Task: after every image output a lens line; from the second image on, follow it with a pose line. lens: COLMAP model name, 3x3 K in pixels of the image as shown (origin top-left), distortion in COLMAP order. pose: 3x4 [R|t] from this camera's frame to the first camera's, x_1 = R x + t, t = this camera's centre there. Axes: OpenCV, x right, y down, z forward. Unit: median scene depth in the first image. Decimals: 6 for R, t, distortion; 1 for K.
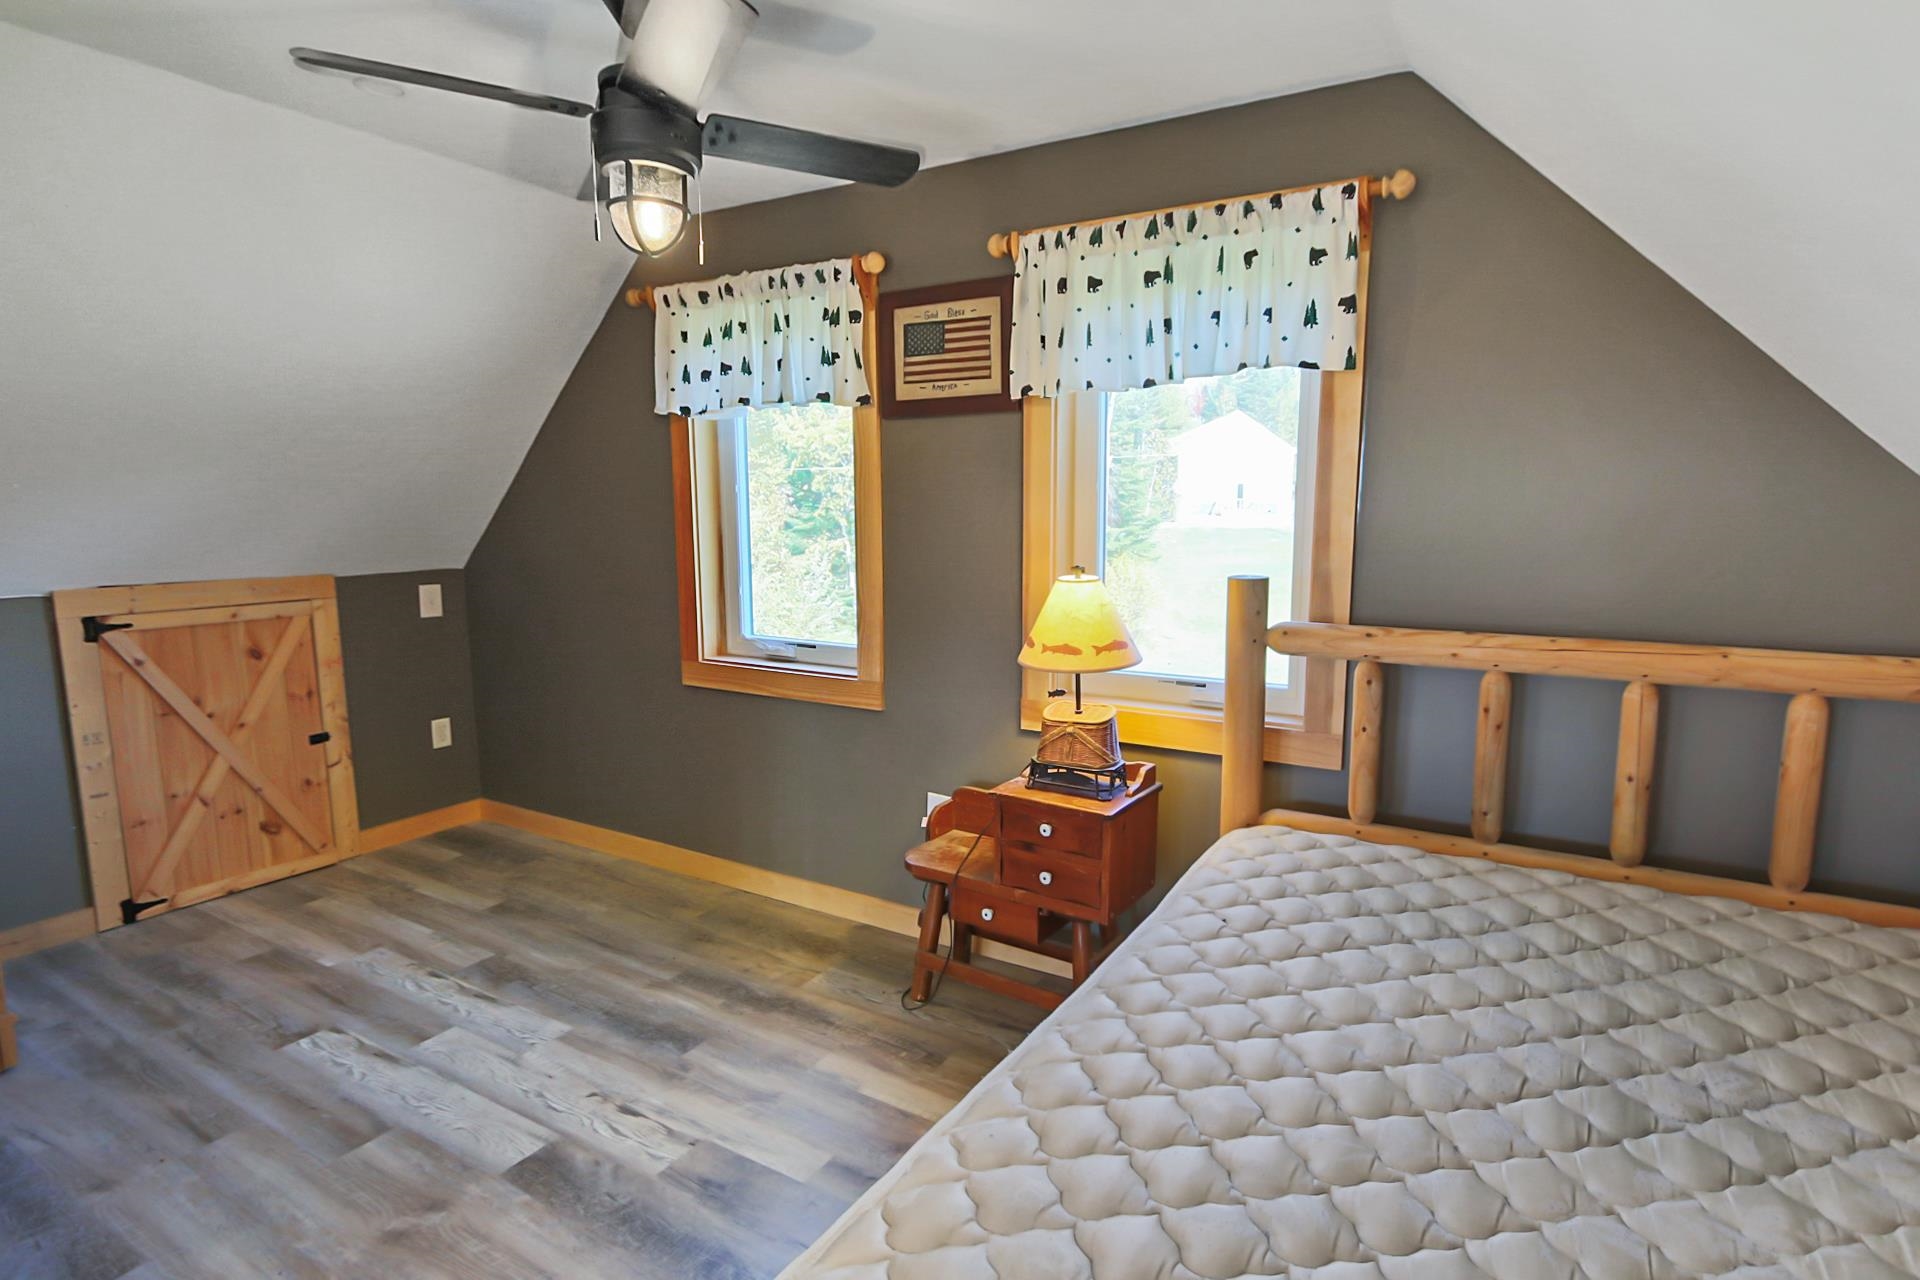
lens RADIAL K [[977.4, 0, 971.3], [0, 977.4, 635.9], [0, 0, 1]] dist [0.007662, 0.002363]
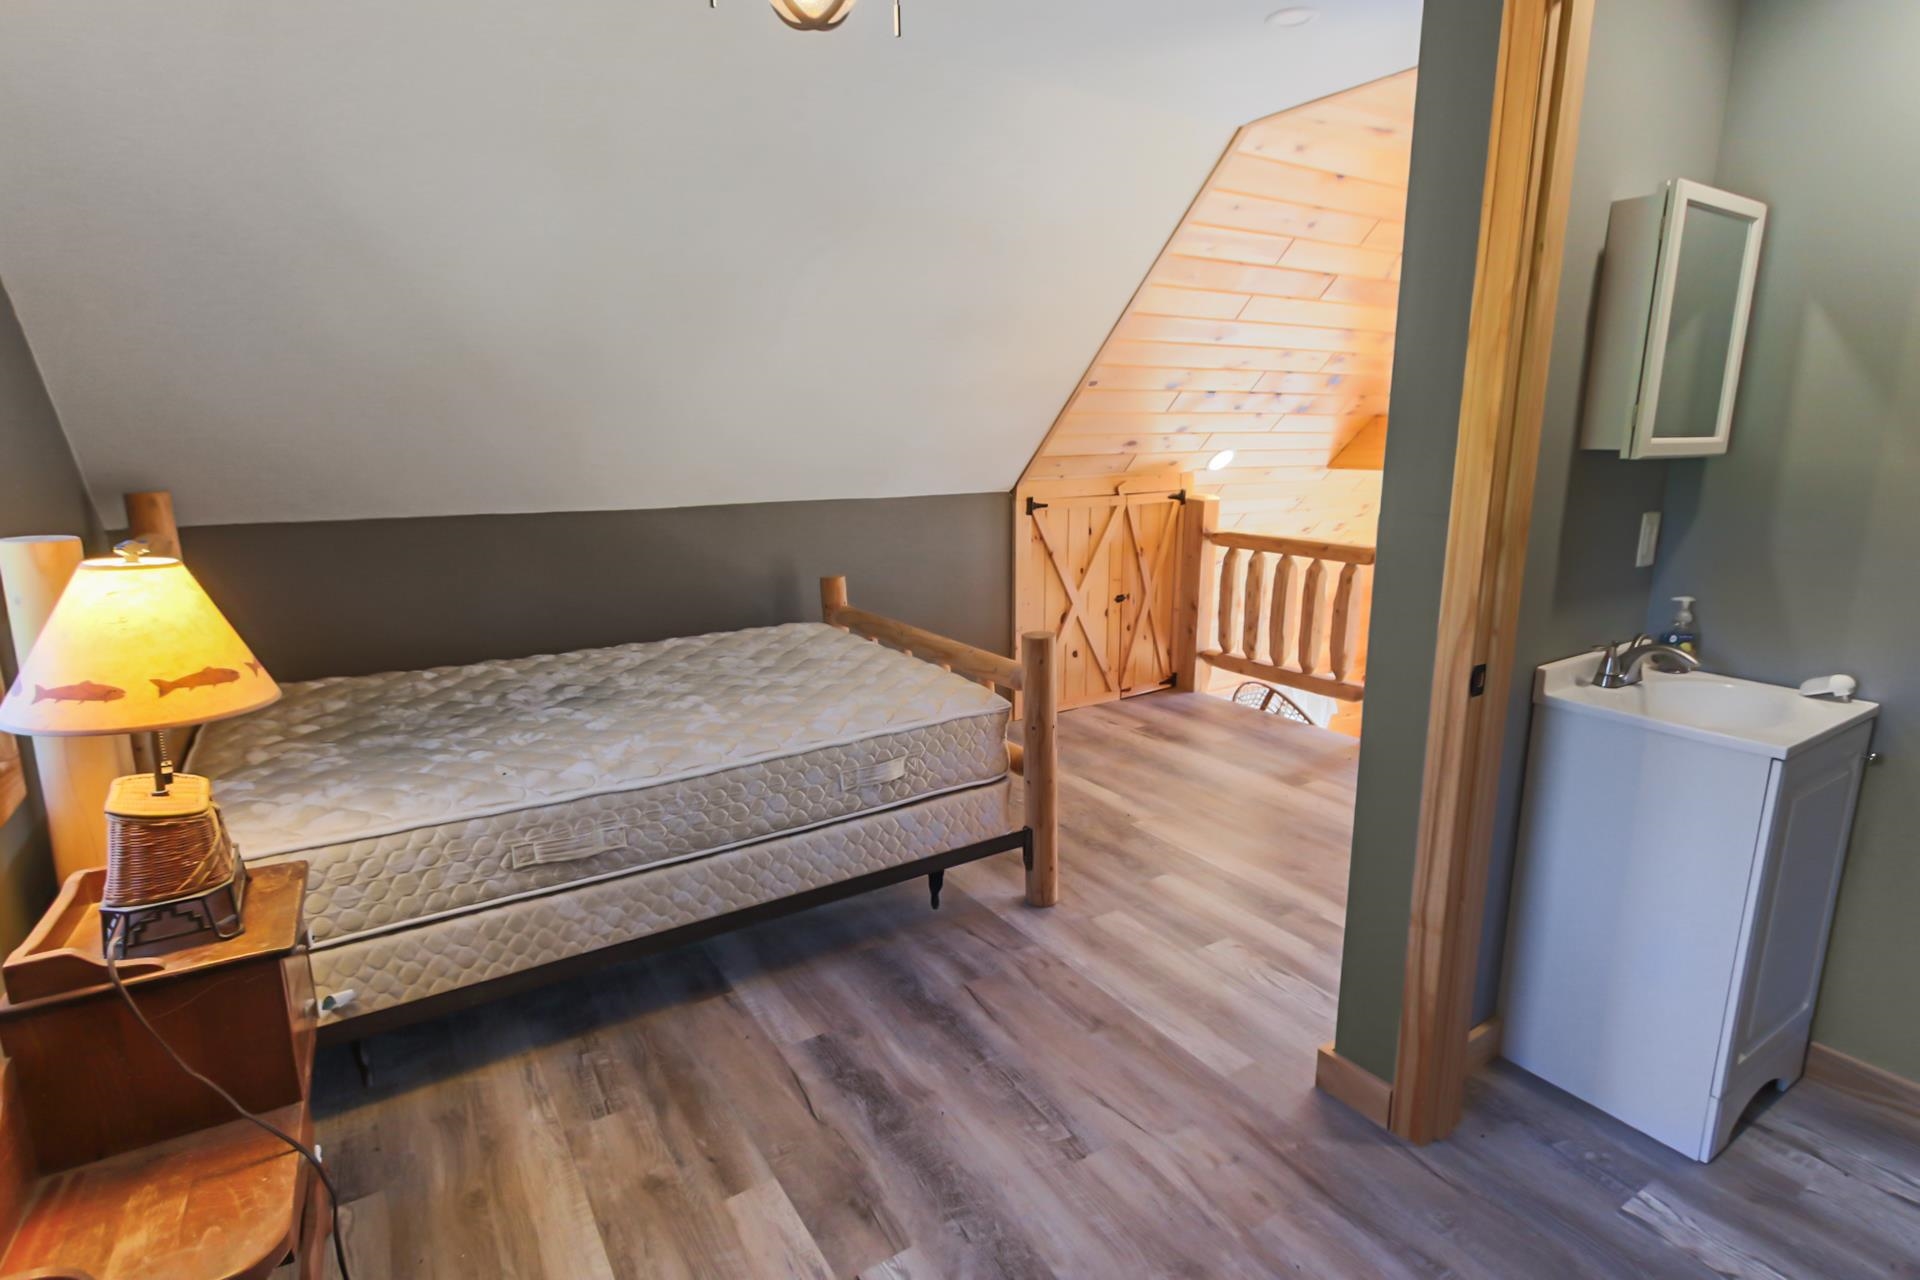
lens RADIAL K [[977.4, 0, 971.3], [0, 977.4, 635.9], [0, 0, 1]] dist [0.007662, 0.002363]
pose [[-0.896877, -0.089143, 0.433204, -0.664900], [0.065707, 0.941752, 0.329827, -0.201719], [-0.437372, 0.324278, -0.838778, 1.474525]]
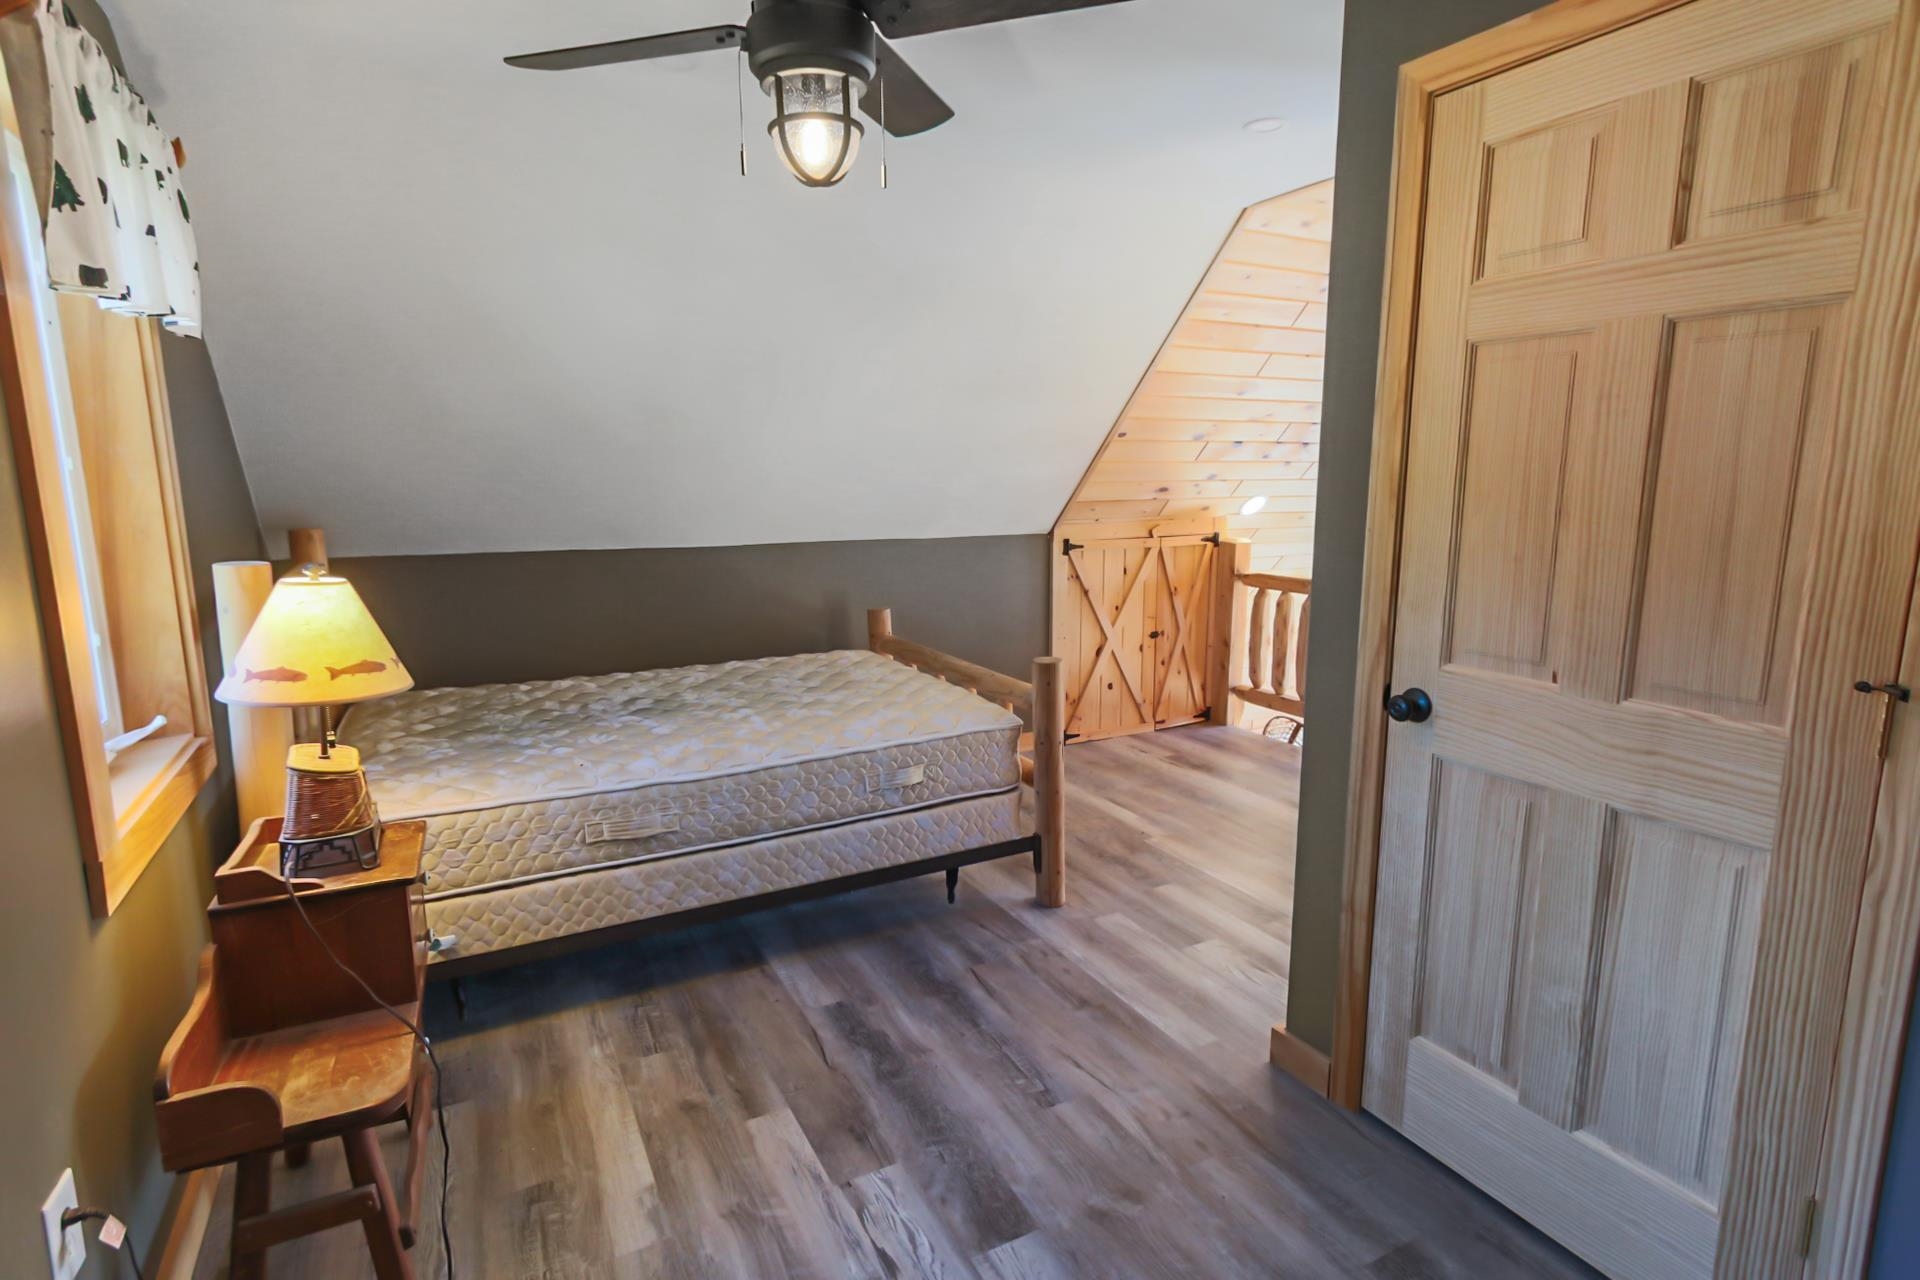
lens RADIAL K [[977.4, 0, 971.3], [0, 977.4, 635.9], [0, 0, 1]] dist [0.007662, 0.002363]
pose [[-0.858235, -0.083795, 0.506371, -0.822080], [0.074097, 0.956019, 0.283789, -0.225426], [-0.507881, 0.281078, -0.814280, 1.580868]]
